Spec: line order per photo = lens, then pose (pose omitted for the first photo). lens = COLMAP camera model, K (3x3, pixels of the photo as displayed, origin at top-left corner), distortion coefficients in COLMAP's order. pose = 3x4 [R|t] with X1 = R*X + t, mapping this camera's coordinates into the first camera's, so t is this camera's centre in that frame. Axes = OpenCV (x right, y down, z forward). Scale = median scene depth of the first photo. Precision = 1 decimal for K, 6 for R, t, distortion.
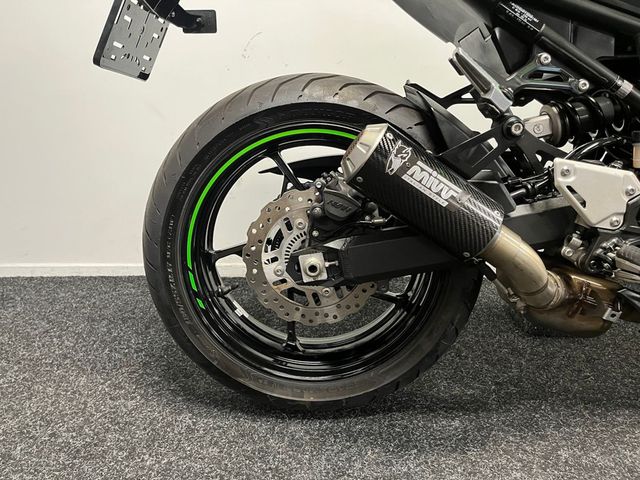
lens RADIAL K [[483.5, 0, 320.0], [0, 483.5, 240.0], [0, 0, 1]] dist [0.086655, -0.115208]
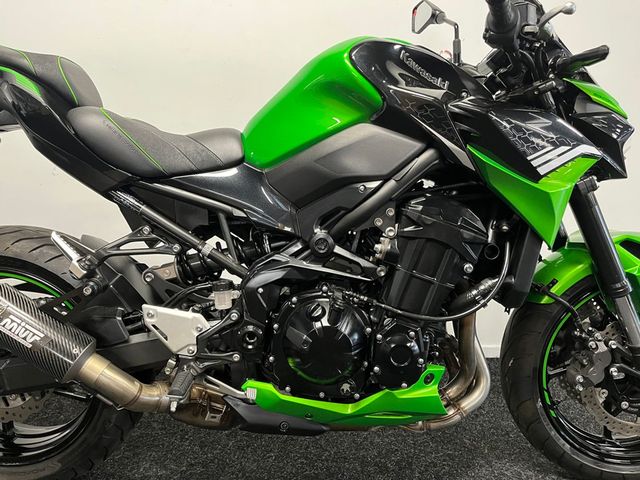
lens RADIAL K [[483.5, 0, 320.0], [0, 483.5, 240.0], [0, 0, 1]] dist [0.086655, -0.115208]
pose [[0.999900, 0.004276, 0.013478, 0.832275], [-0.003131, 0.996470, -0.083896, -0.203158], [-0.013789, 0.083846, 0.996383, -0.338047]]
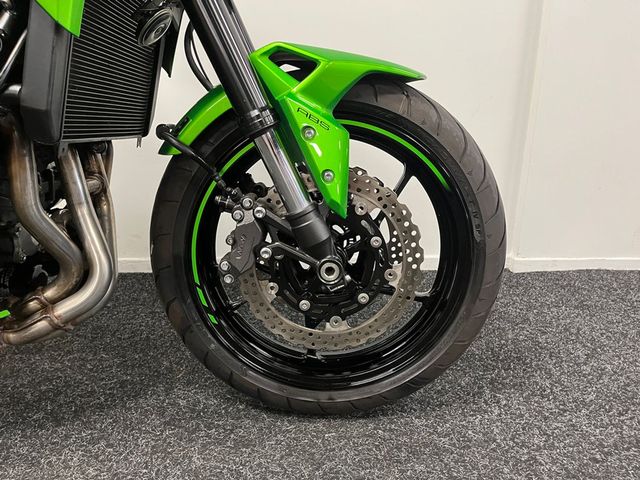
lens RADIAL K [[481.1, 0, 320.0], [0, 481.1, 240.0], [0, 0, 1]] dist [0.088996, -0.141509]
pose [[0.999230, -0.005795, 0.038810, 1.697442], [0.005245, 0.999885, 0.014240, -0.001869], [-0.038888, -0.014025, 0.999145, 0.110230]]
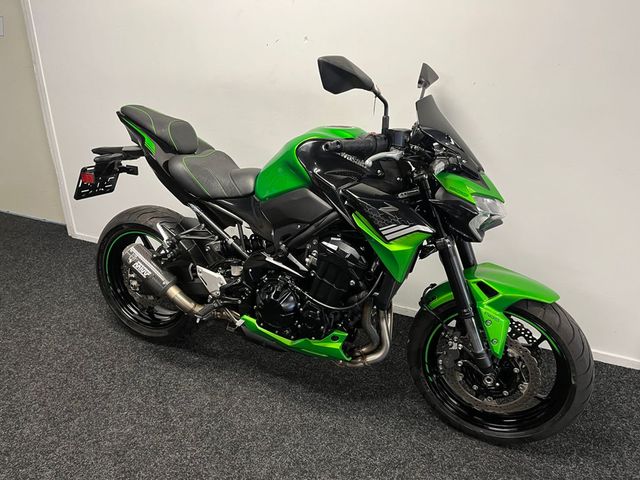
lens RADIAL K [[483.5, 0, 320.0], [0, 483.5, 240.0], [0, 0, 1]] dist [0.086655, -0.115208]
pose [[0.916536, 0.172179, -0.360994, 1.739647], [-0.132781, 0.982392, 0.131438, -0.635046], [0.377268, -0.072535, 0.923259, -0.997977]]
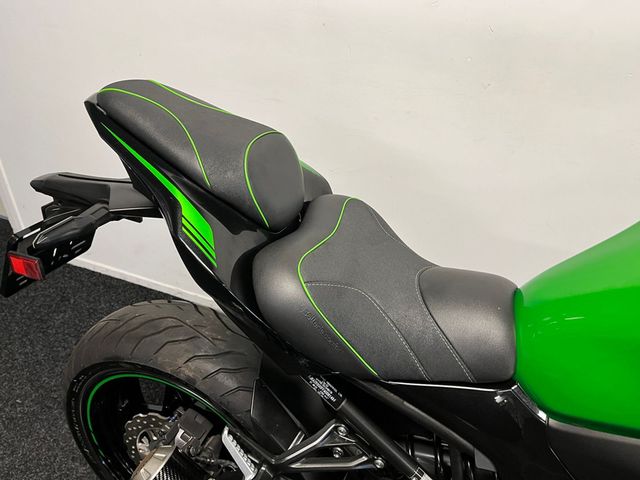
lens RADIAL K [[483.5, 0, 320.0], [0, 483.5, 240.0], [0, 0, 1]] dist [0.086655, -0.115208]
pose [[0.929993, 0.231752, -0.285313, 0.540237], [-0.142116, 0.942539, 0.302361, -0.897584], [0.338992, -0.240646, 0.909491, 0.182164]]
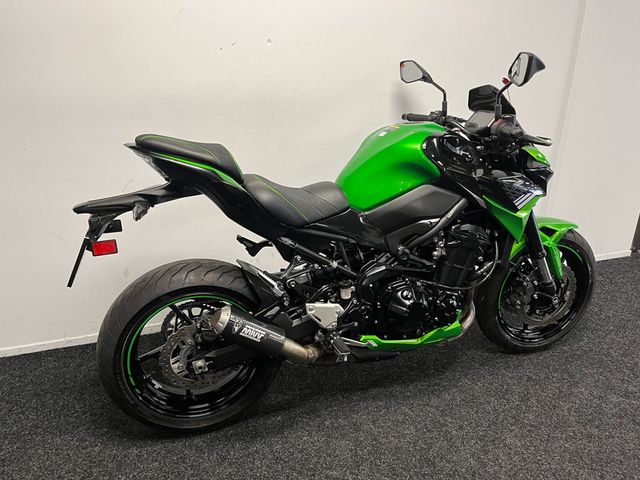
lens RADIAL K [[483.5, 0, 320.0], [0, 483.5, 240.0], [0, 0, 1]] dist [0.086655, -0.115208]
pose [[0.946388, -0.117796, 0.300789, -0.086506], [0.087751, 0.989875, 0.111564, -0.612081], [-0.310885, -0.079188, 0.947143, -0.975957]]
